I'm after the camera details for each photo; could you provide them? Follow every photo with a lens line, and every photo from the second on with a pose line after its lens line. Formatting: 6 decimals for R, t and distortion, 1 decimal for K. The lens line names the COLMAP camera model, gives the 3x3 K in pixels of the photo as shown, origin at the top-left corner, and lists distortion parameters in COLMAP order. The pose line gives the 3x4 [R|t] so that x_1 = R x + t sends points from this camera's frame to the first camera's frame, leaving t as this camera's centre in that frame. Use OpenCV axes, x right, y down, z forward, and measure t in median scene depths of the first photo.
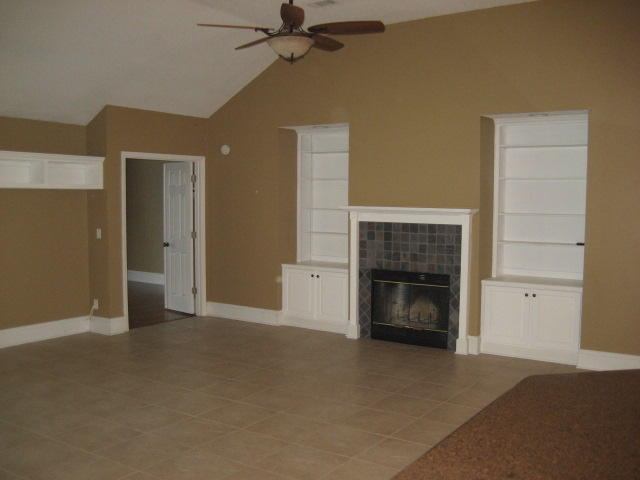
lens RADIAL K [[668.2, 0, 324.1], [0, 668.2, 240.9], [0, 0, 1]] dist [-0.189098, 0.396899]
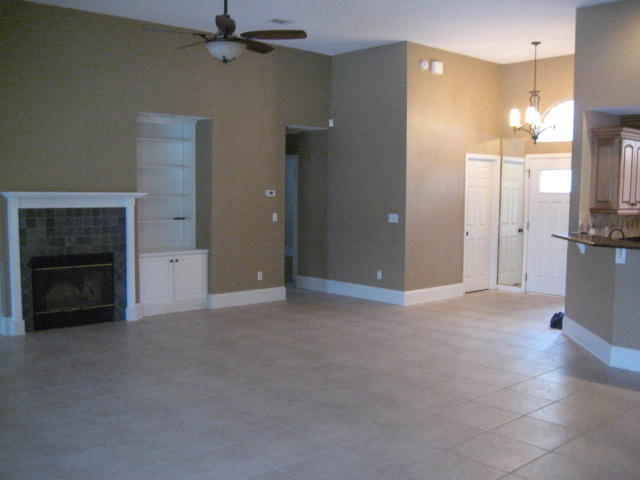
lens RADIAL K [[668.2, 0, 324.1], [0, 668.2, 240.9], [0, 0, 1]] dist [-0.189098, 0.396899]
pose [[0.233686, -0.081211, 0.968915, -0.775145], [0.060068, 0.995808, 0.068978, -0.022890], [-0.970455, 0.042082, 0.237585, 0.391529]]
